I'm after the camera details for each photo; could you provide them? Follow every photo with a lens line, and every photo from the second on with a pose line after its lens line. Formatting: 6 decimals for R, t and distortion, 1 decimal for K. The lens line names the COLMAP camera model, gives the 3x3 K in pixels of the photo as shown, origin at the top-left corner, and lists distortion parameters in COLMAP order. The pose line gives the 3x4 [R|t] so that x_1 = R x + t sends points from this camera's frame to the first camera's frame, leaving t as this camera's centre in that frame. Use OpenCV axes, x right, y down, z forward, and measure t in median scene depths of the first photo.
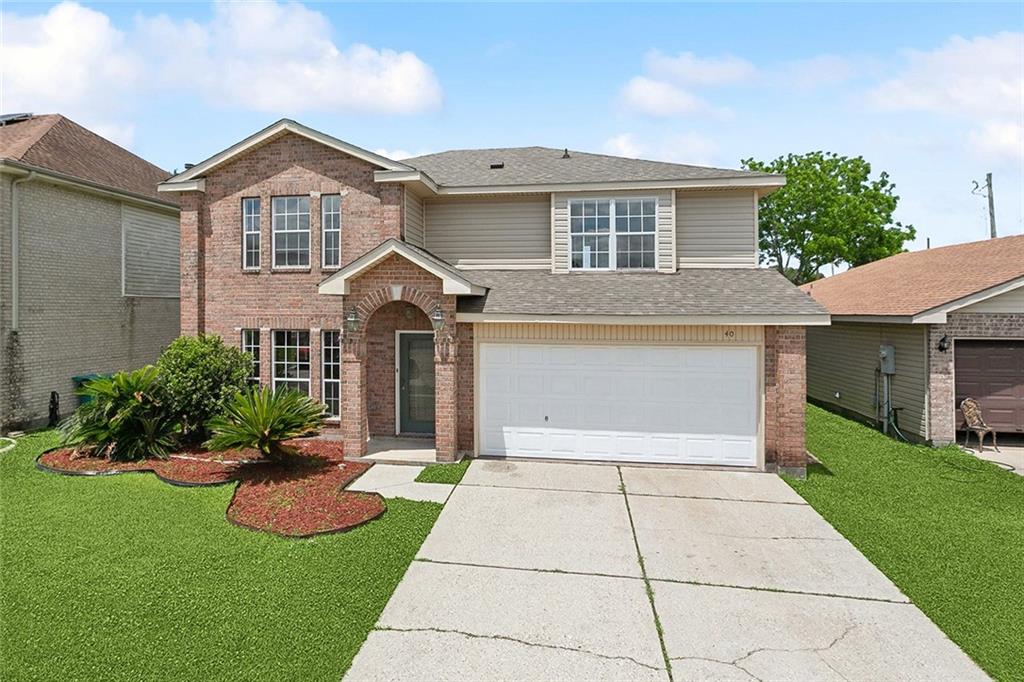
lens RADIAL K [[468.1, 0, 509.5], [0, 468.1, 307.9], [0, 0, 1]] dist [-0.001893, -0.000591]
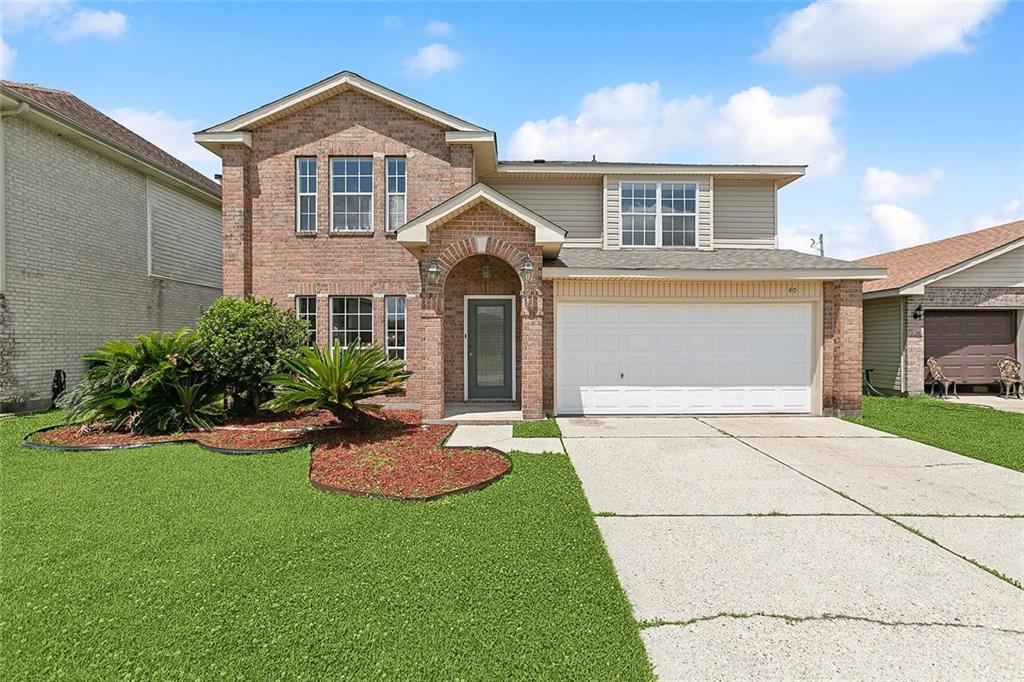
lens RADIAL K [[334.9, 0, 516.5], [0, 334.9, 341.3], [0, 0, 1]] dist [0.001734, 0.000744]
pose [[0.989553, -0.004740, 0.144091, -0.244398], [0.005324, 0.999979, -0.003665, 0.153066], [-0.144071, 0.004394, 0.989558, 0.284321]]
